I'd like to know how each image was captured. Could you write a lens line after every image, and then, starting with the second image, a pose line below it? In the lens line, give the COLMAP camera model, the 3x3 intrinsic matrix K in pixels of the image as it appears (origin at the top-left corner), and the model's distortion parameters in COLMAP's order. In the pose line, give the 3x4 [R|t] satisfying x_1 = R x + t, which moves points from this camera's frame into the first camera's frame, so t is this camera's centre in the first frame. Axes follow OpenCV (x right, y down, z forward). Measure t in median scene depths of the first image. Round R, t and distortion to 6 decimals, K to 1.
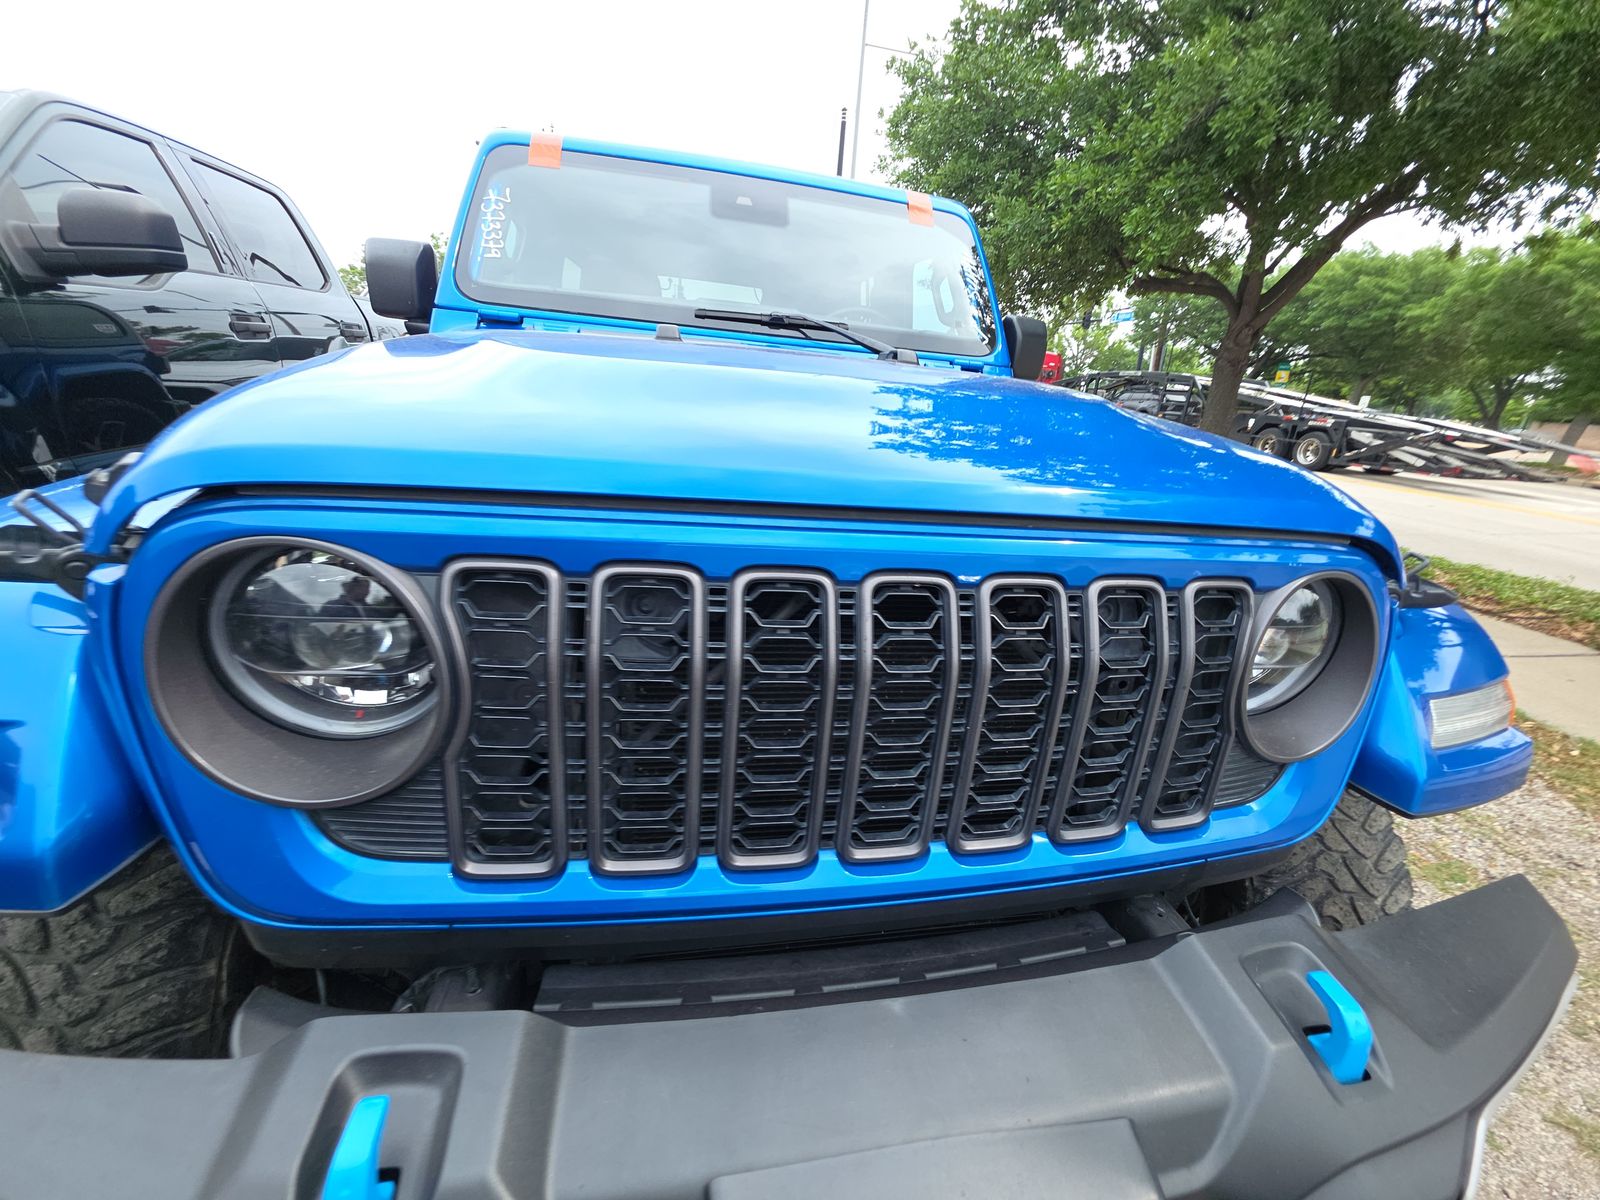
lens RADIAL K [[643.1, 0, 806.9], [0, 643.1, 594.8], [0, 0, 1]] dist [-0.006254, -0.000860]
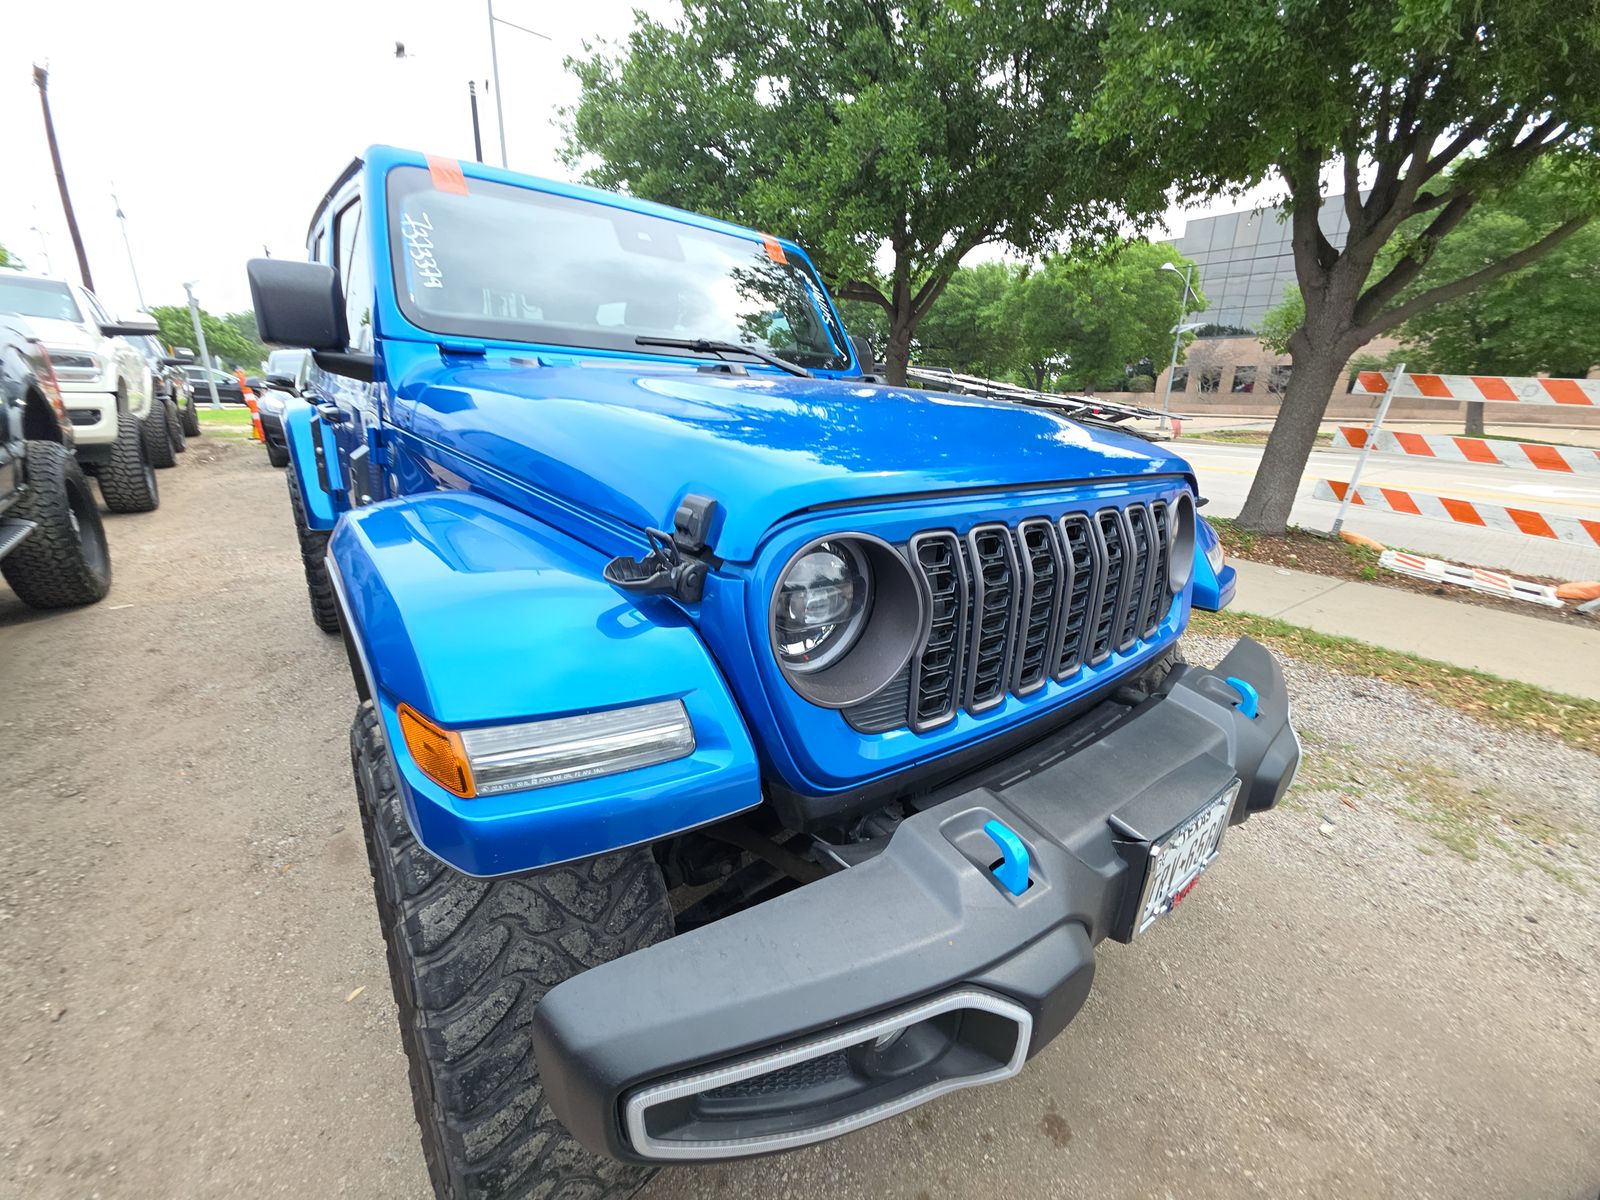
lens RADIAL K [[643.1, 0, 796.6], [0, 643.1, 607.2], [0, 0, 1]] dist [-0.006254, -0.000860]
pose [[0.887755, -0.185689, 0.421201, -0.173478], [0.175826, 0.982433, 0.062528, -0.002447], [-0.425413, 0.018549, 0.904809, -0.040414]]
